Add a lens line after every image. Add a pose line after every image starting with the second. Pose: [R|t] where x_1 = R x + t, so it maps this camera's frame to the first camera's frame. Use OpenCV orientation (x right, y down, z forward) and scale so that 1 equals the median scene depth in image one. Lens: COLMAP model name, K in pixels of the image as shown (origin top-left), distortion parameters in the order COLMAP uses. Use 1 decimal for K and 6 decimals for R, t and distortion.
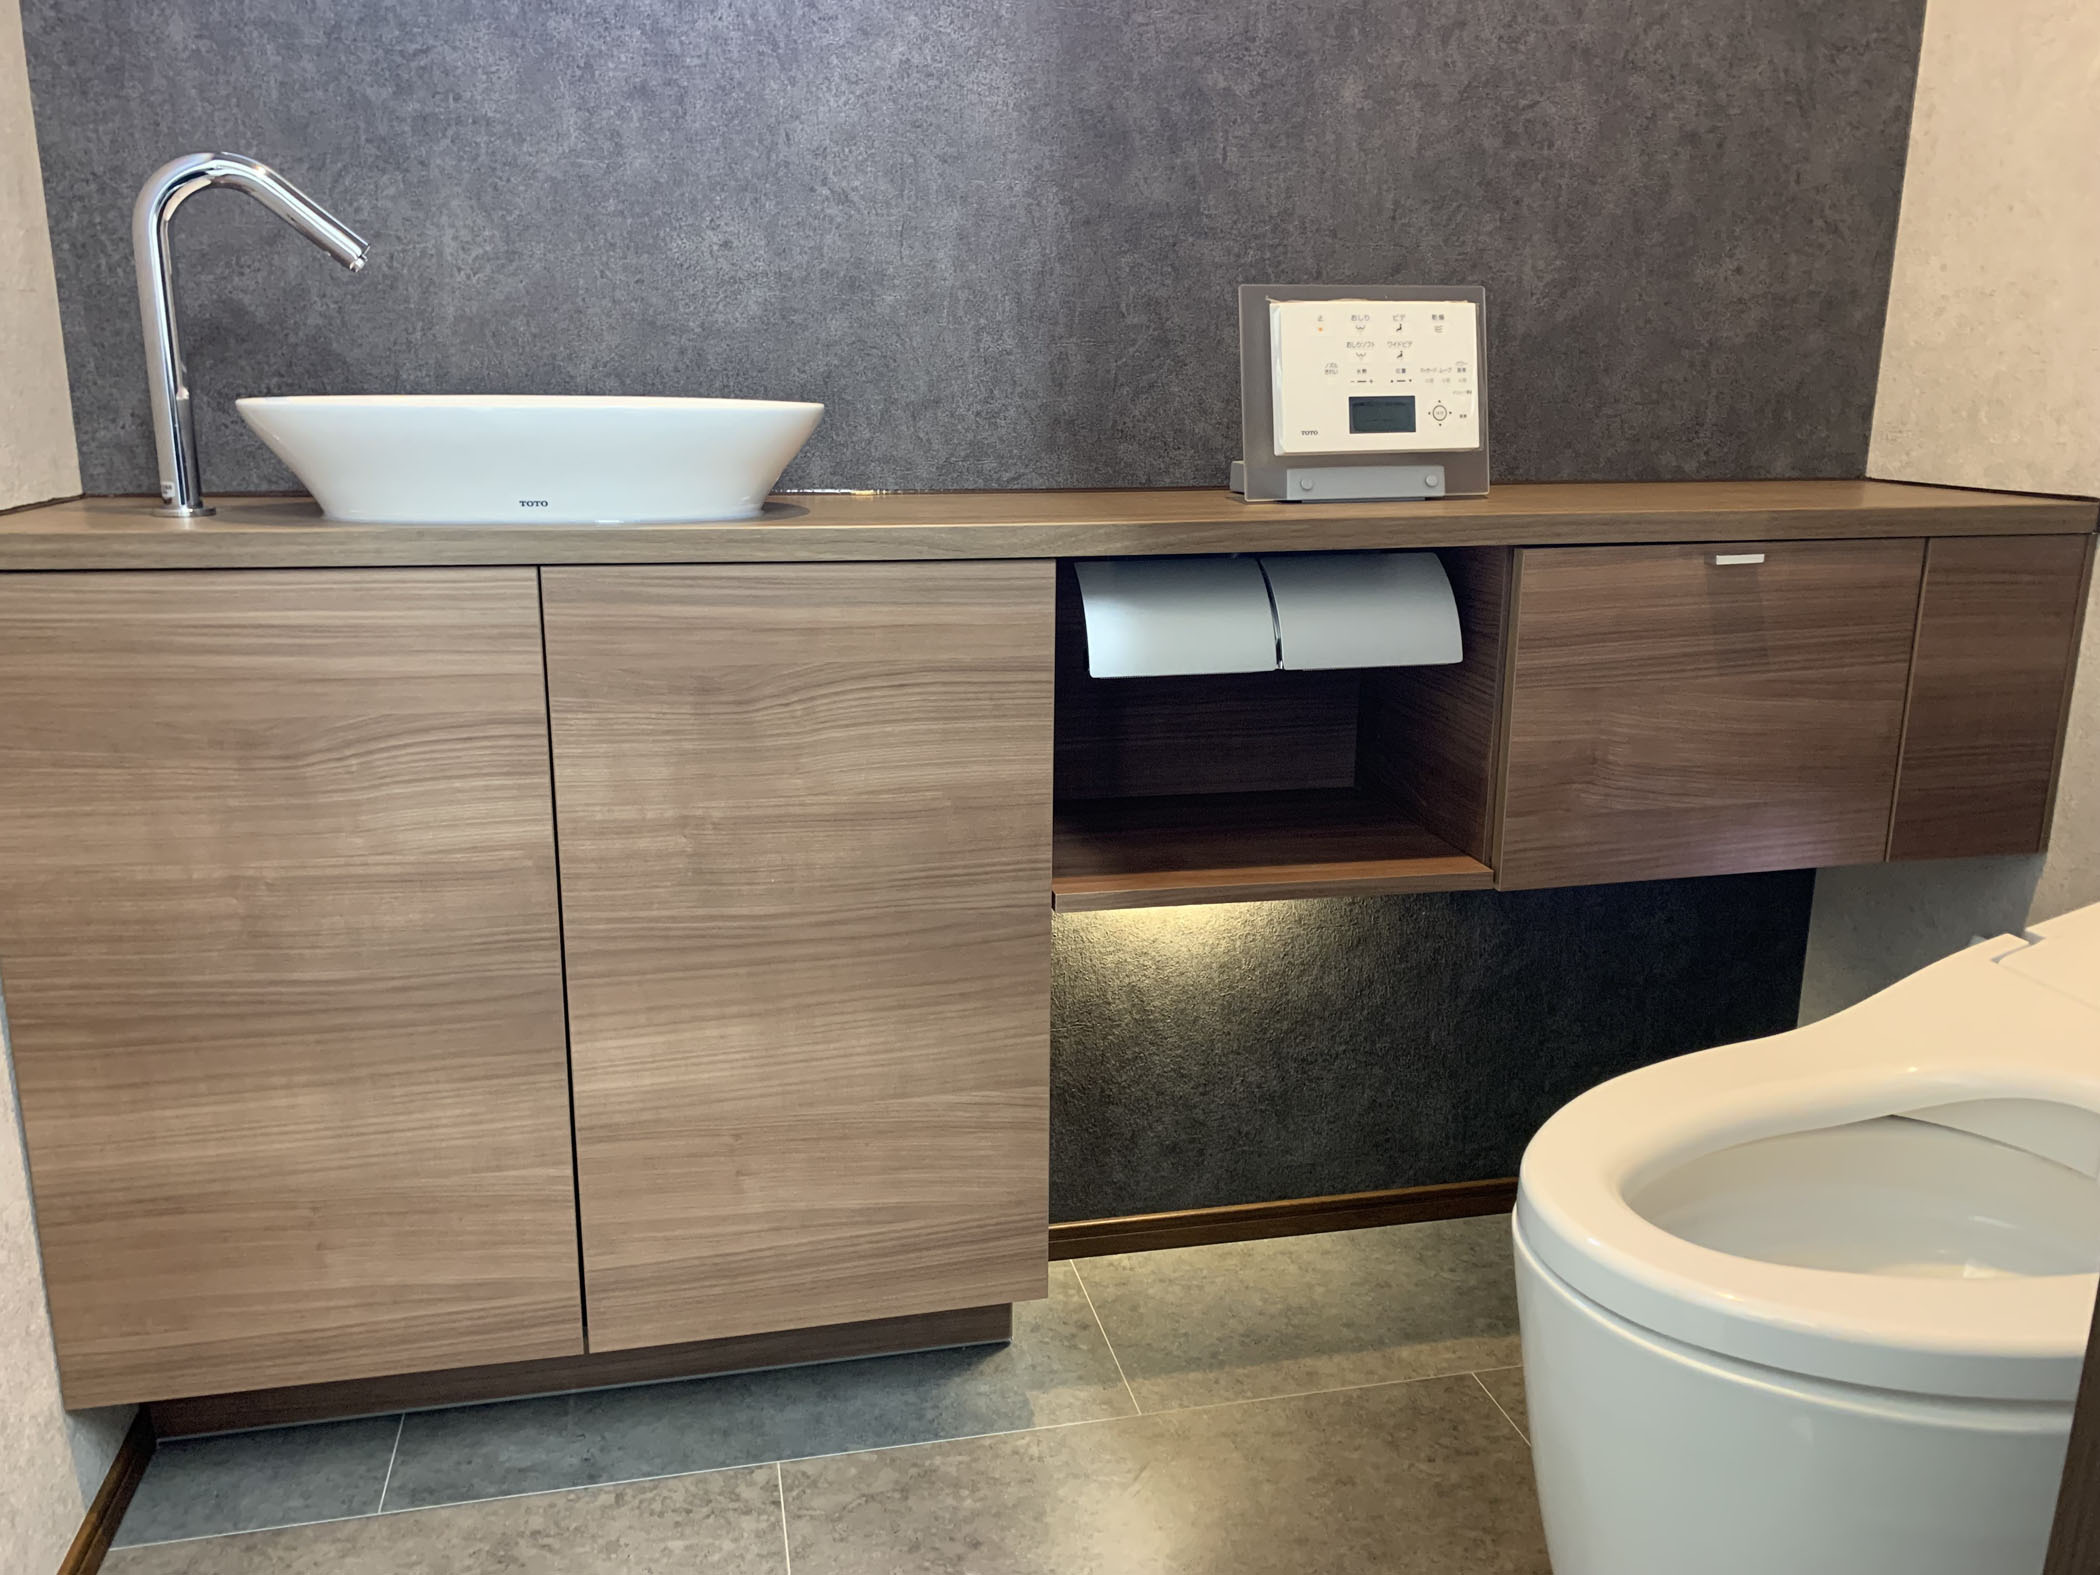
lens RADIAL K [[1760.6, 0, 994.1], [0, 1760.6, 791.8], [0, 0, 1]] dist [0.224614, -0.175288]
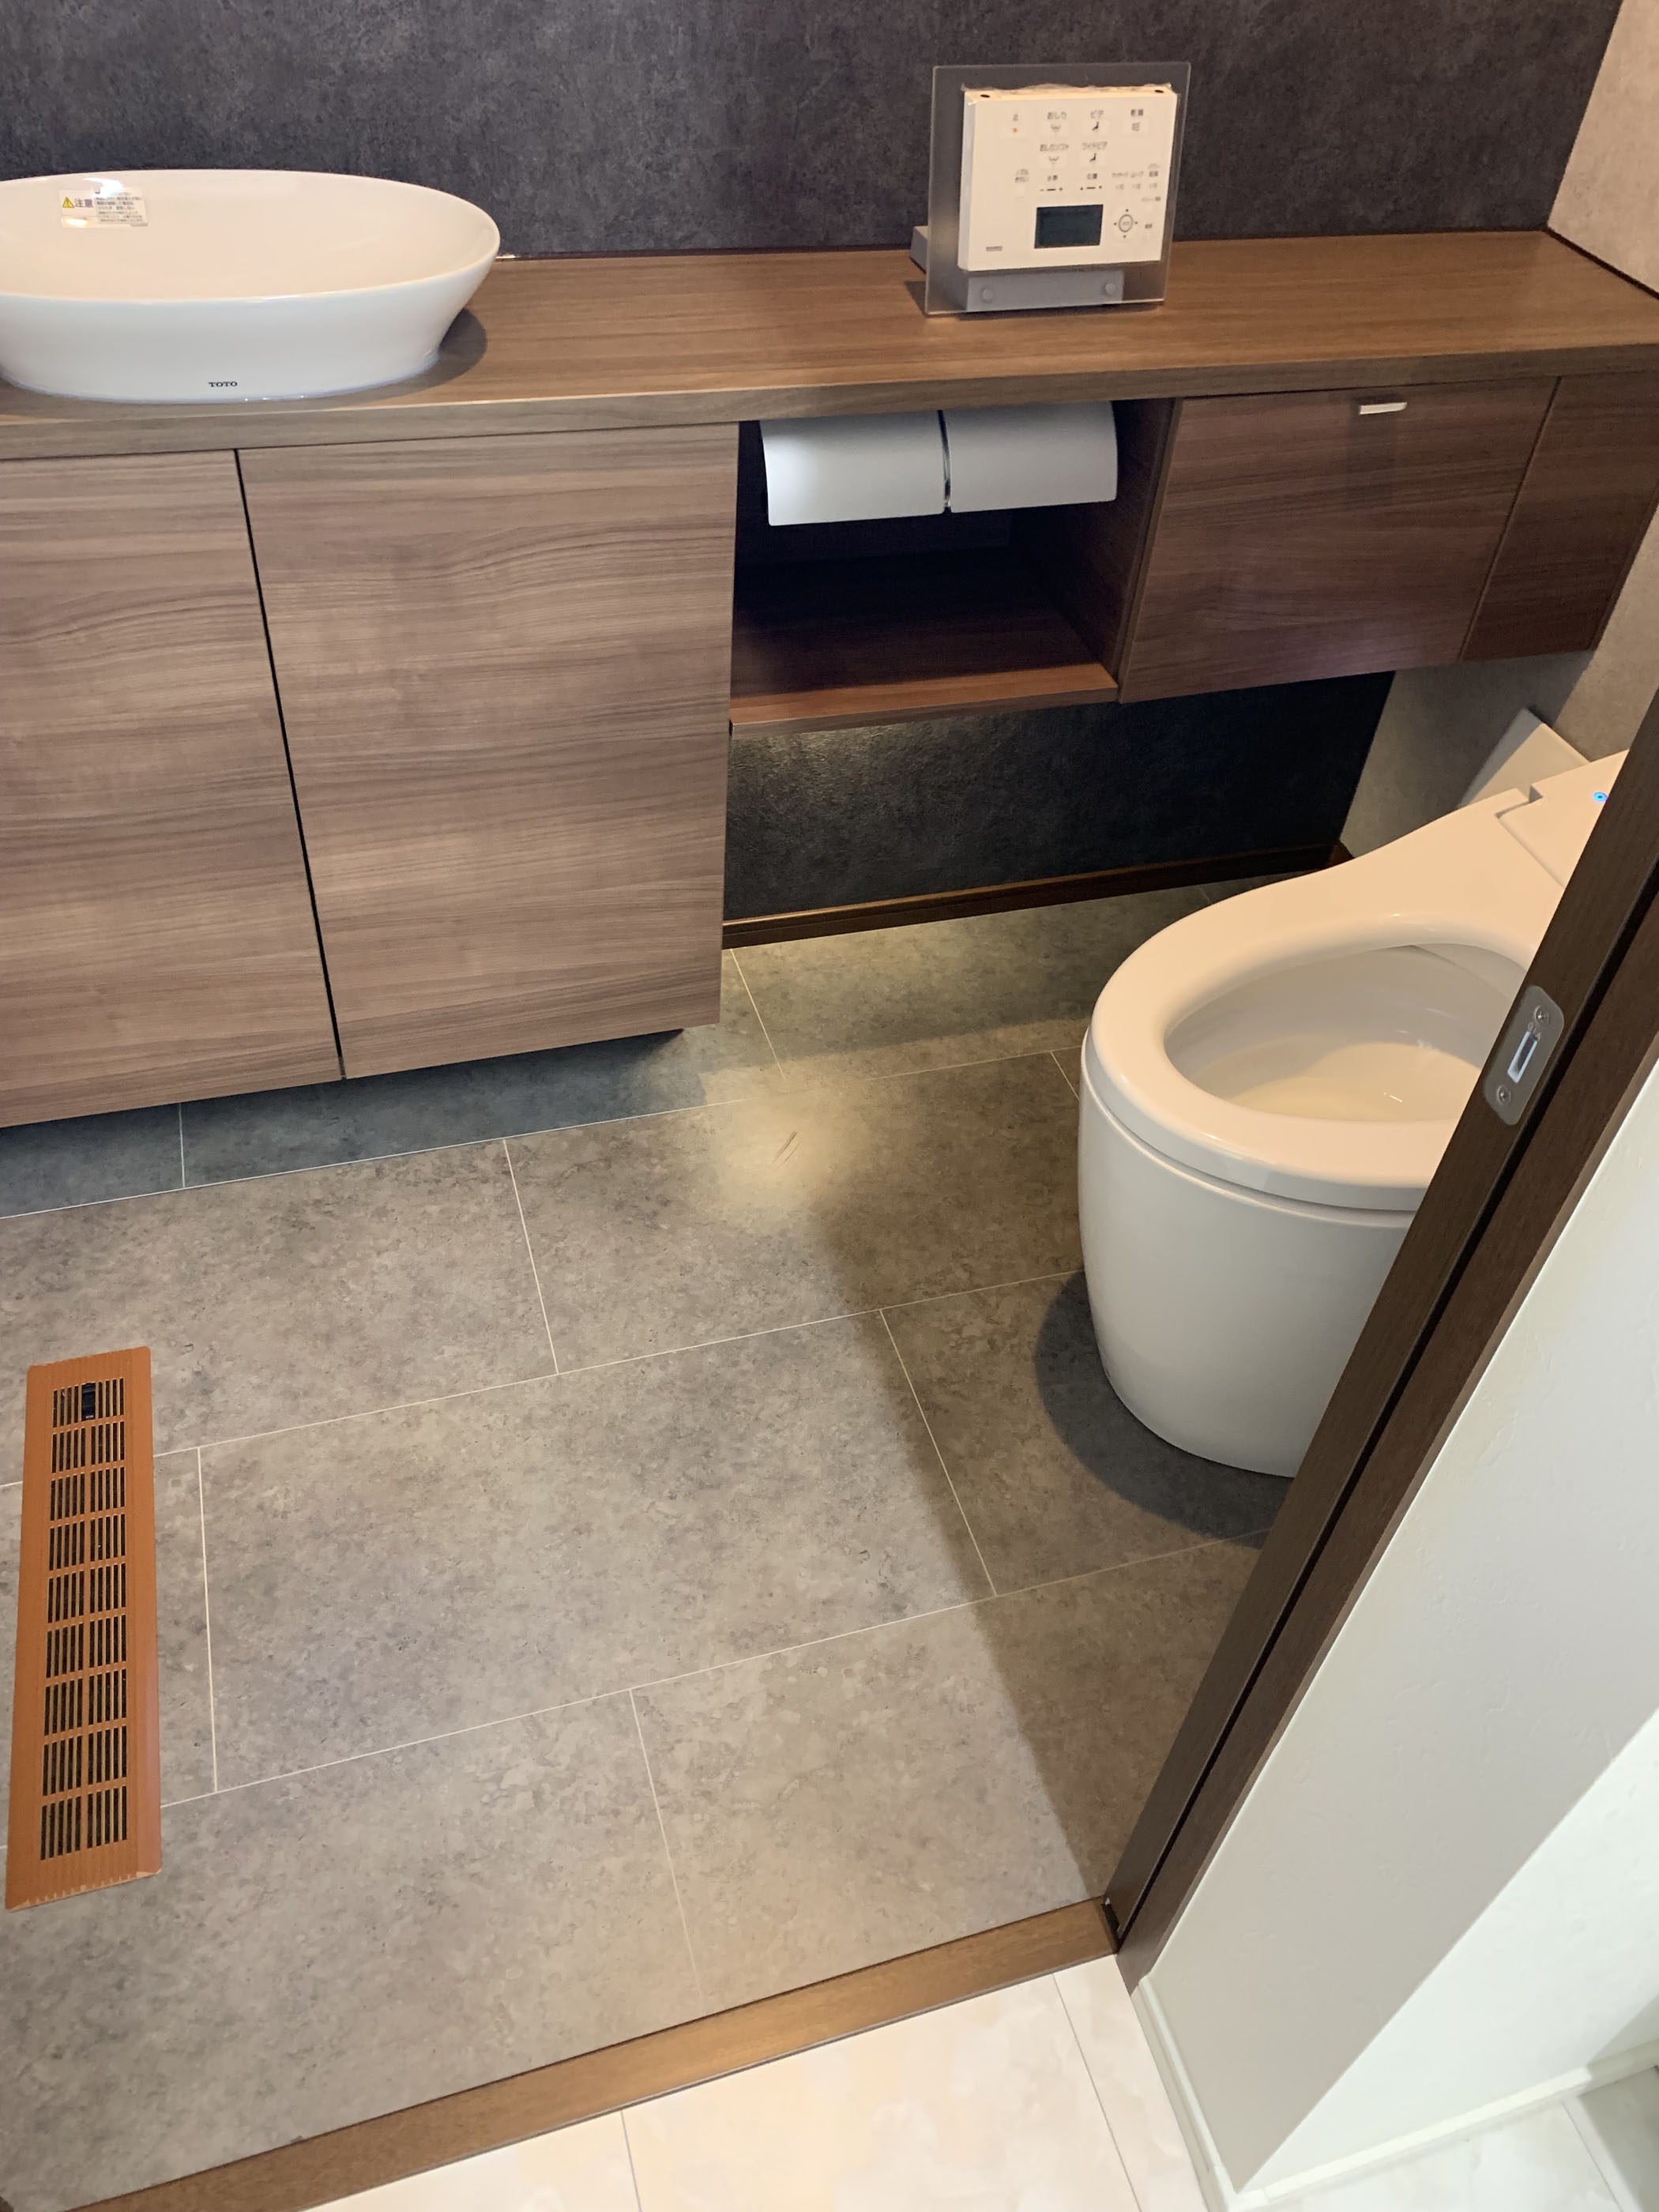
lens RADIAL K [[1821.1, 0, 767.0], [0, 1821.1, 1102.6], [0, 0, 1]] dist [0.276474, -0.002457]
pose [[0.996542, -0.019986, 0.080645, -0.041601], [-0.019958, 0.884635, 0.465856, -0.269093], [-0.080652, -0.465855, 0.881178, -0.138023]]
